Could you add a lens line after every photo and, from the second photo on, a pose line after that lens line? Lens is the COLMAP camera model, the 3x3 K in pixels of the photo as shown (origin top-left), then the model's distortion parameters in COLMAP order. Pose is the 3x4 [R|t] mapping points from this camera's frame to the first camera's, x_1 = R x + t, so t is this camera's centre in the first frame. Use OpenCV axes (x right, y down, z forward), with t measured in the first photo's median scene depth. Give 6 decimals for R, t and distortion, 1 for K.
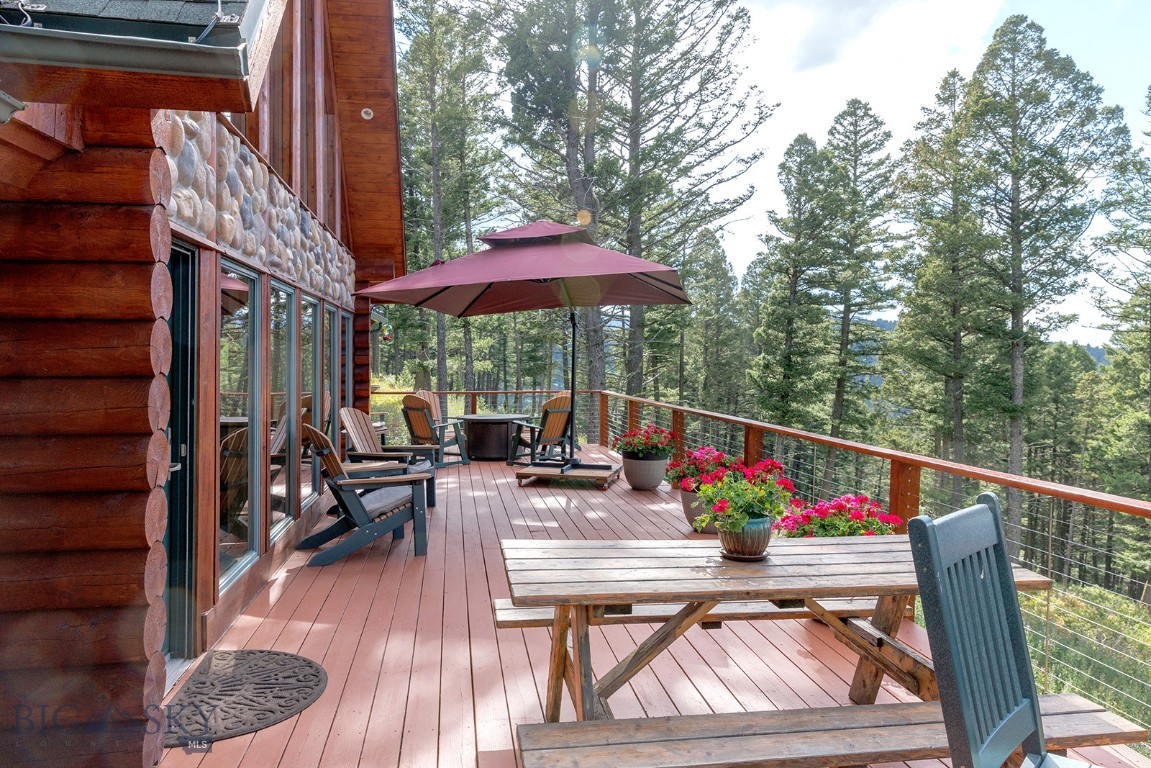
lens RADIAL K [[770.9, 0, 578.7], [0, 770.9, 349.1], [0, 0, 1]] dist [0.001906, -0.000438]
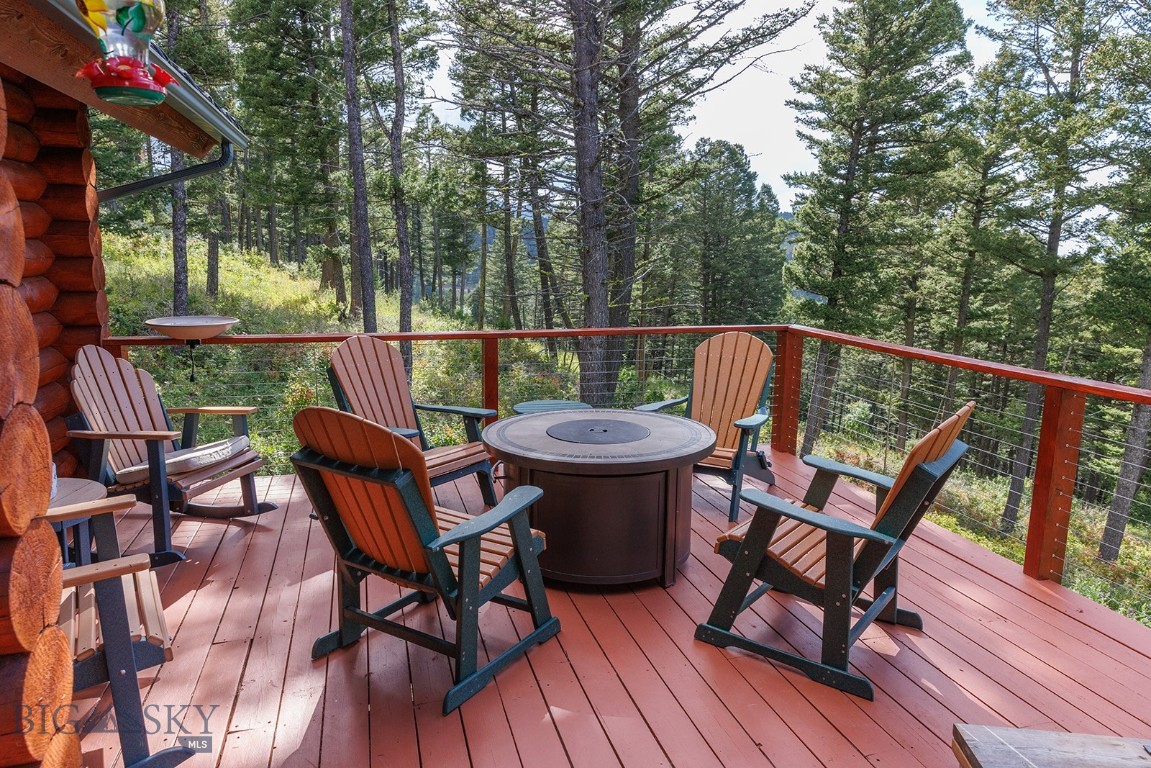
lens RADIAL K [[777.6, 0, 579.6], [0, 777.6, 377.5], [0, 0, 1]] dist [0.012212, -0.002081]
pose [[0.994081, -0.009449, 0.108233, -0.039357], [-0.010005, 0.984015, 0.177807, 0.002259], [-0.108183, -0.177837, 0.978095, 0.179116]]
